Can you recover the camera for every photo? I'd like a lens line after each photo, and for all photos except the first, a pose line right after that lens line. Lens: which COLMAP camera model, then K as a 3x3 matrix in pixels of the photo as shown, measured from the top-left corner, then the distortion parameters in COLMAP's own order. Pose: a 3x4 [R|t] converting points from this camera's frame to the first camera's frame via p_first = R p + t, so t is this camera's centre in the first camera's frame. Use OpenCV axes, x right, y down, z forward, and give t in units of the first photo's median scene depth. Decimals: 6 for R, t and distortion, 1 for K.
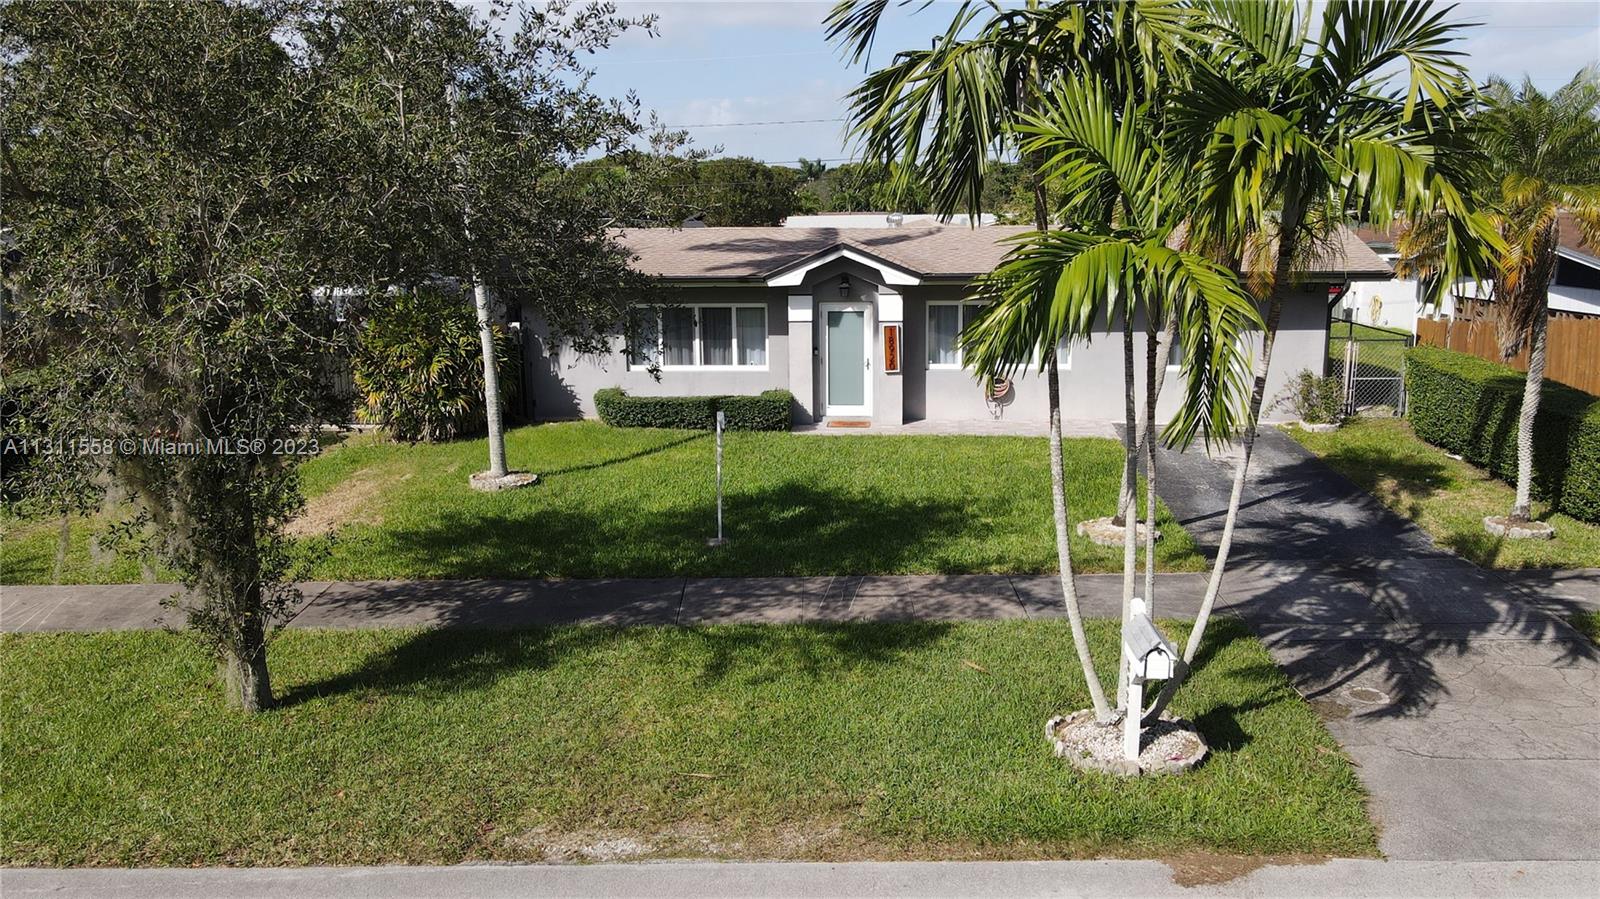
lens RADIAL K [[1177.7, 0, 792.8], [0, 1177.7, 431.2], [0, 0, 1]] dist [0.008756, 0.001503]
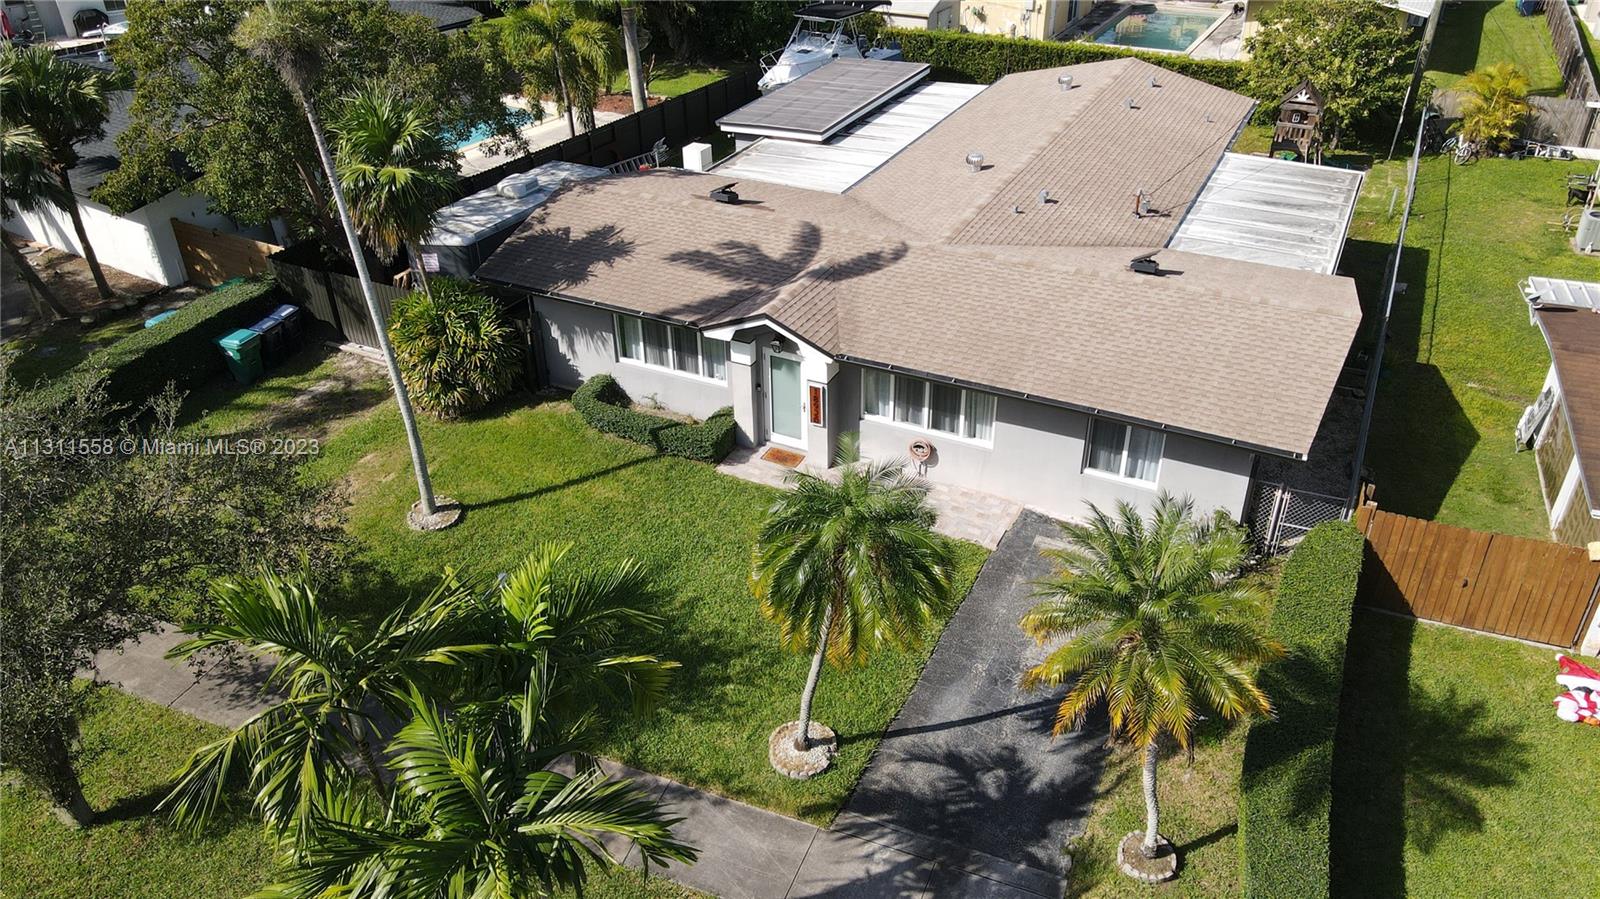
lens RADIAL K [[1177.7, 0, 792.8], [0, 1177.7, 431.2], [0, 0, 1]] dist [0.008756, 0.001503]
pose [[0.929607, 0.187450, -0.317322, 0.646092], [-0.063993, 0.930014, 0.361910, -0.688207], [0.362954, -0.316128, 0.876543, 0.107098]]
